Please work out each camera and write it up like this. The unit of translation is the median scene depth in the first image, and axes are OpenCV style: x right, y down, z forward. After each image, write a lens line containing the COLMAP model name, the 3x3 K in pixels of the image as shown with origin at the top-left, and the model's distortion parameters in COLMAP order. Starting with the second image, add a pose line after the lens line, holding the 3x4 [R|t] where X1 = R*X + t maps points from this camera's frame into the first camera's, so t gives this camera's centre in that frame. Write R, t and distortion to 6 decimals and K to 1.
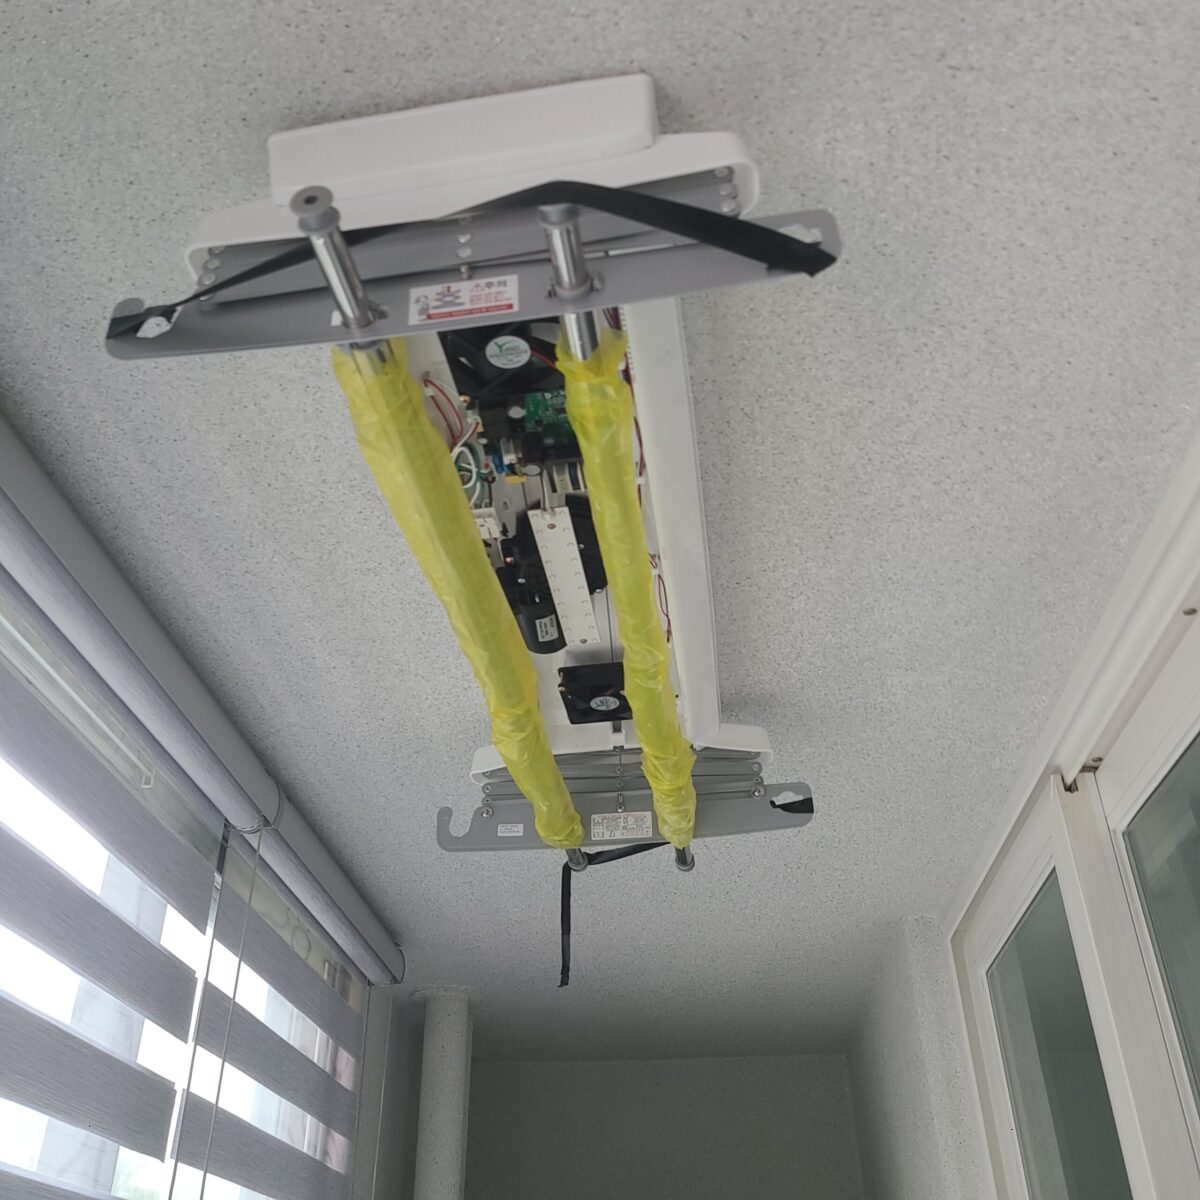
lens RADIAL K [[1197.9, 0, 564.8], [0, 1197.9, 573.9], [0, 0, 1]] dist [0.039856, 0.000000]
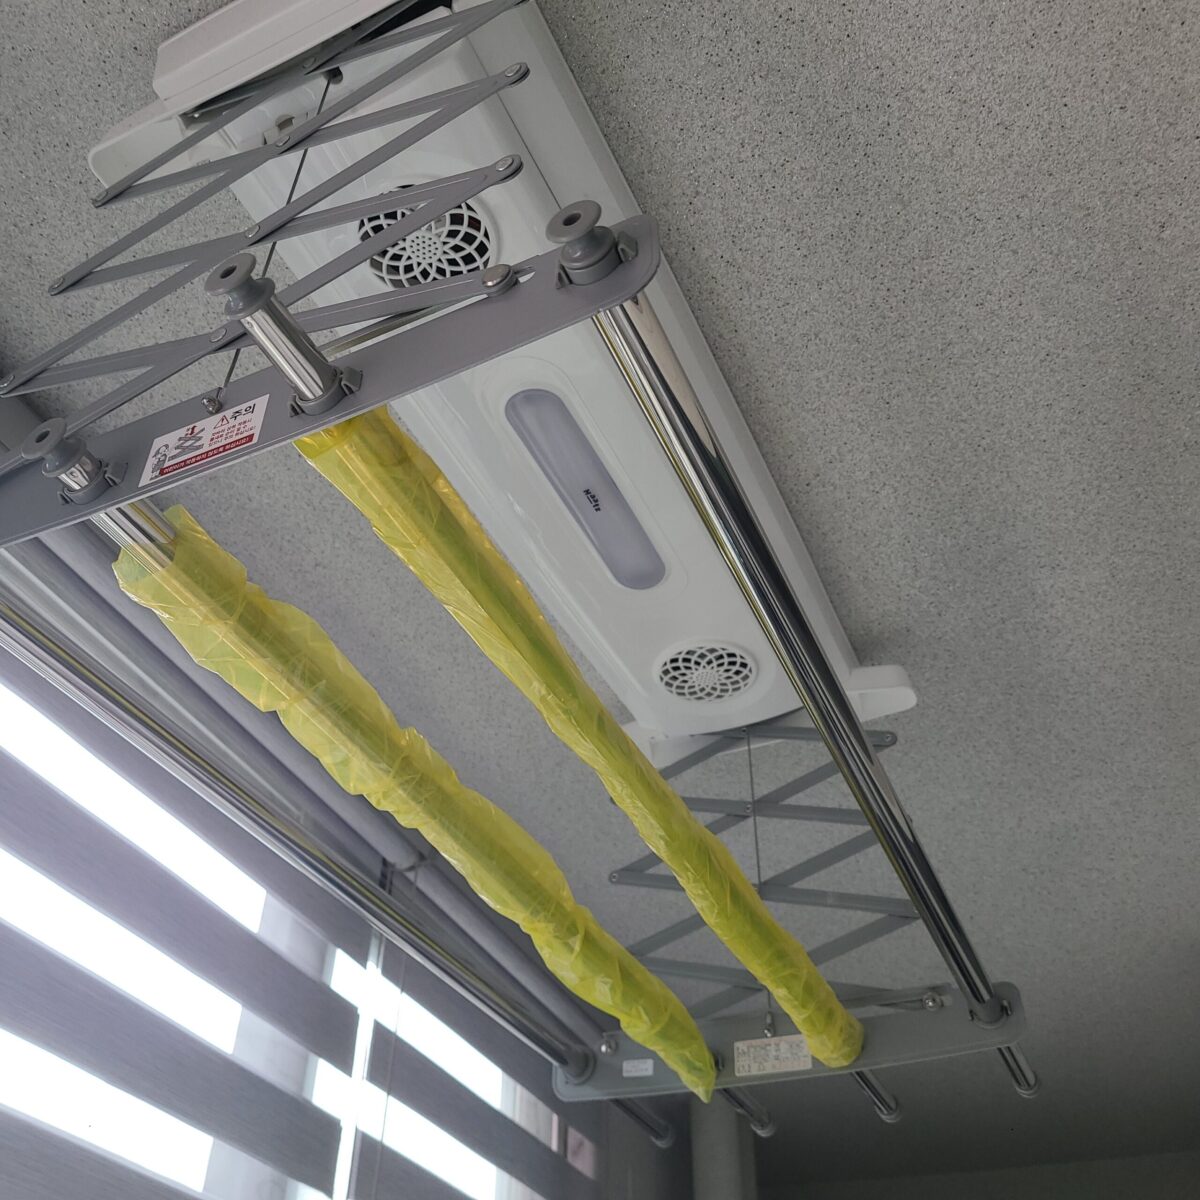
lens RADIAL K [[1197.9, 0, 559.5], [0, 1197.9, 577.2], [0, 0, 1]] dist [0.039856, 0.000000]
pose [[0.954714, -0.178171, -0.238277, 0.185752], [0.143254, 0.977199, -0.156717, 0.212984], [0.260766, 0.115486, 0.958470, 0.085000]]
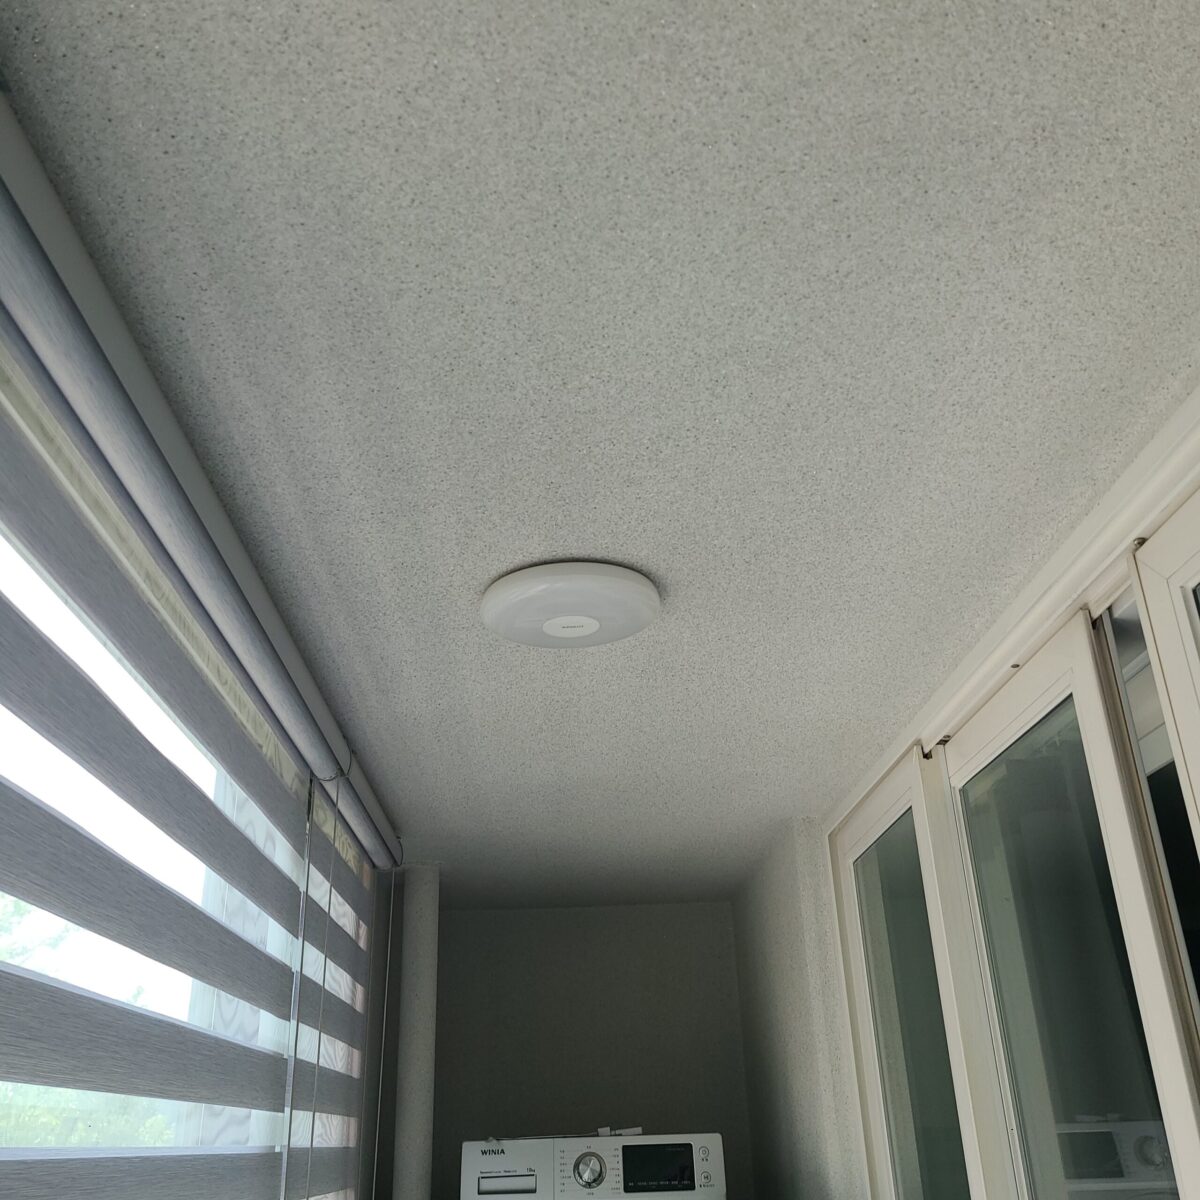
lens RADIAL K [[1197.9, 0, 581.6], [0, 1197.9, 552.5], [0, 0, 1]] dist [0.039856, 0.000000]
pose [[0.992354, 0.026987, 0.120441, -0.213388], [-0.042326, 0.991040, 0.126684, -0.296190], [-0.115943, -0.130813, 0.984604, -0.414384]]
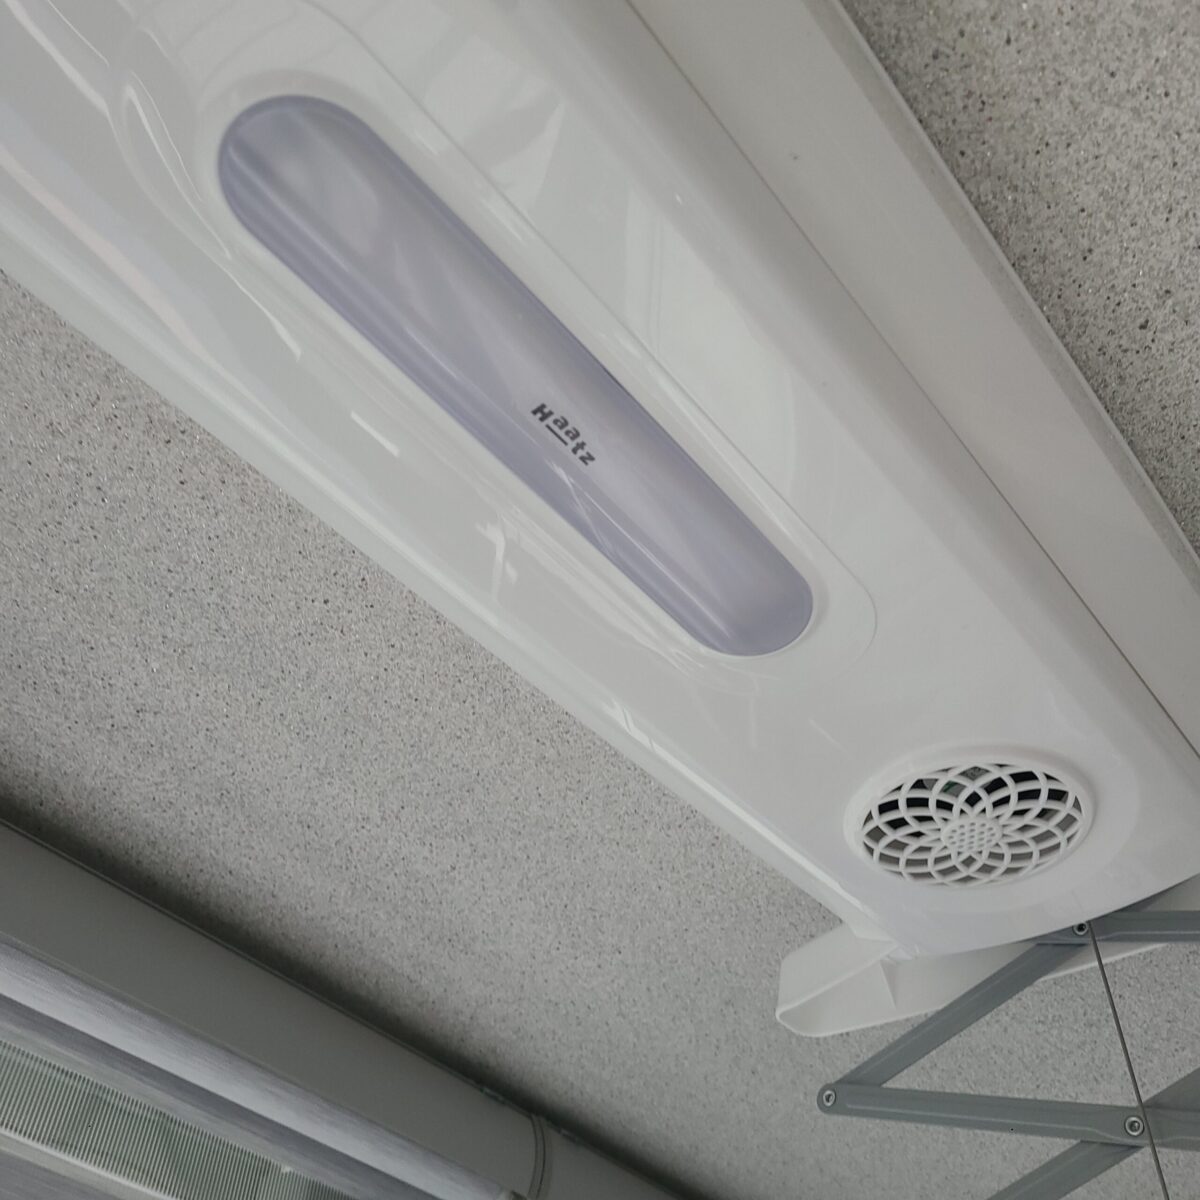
lens RADIAL K [[1208.5, 0, 601.9], [0, 1208.5, 589.5], [0, 0, 1]] dist [0.026521, 0.000000]
pose [[0.859761, -0.349526, -0.372347, 0.123423], [0.262125, 0.927754, -0.265637, 0.150170], [0.438294, 0.130783, 0.889266, 0.671048]]
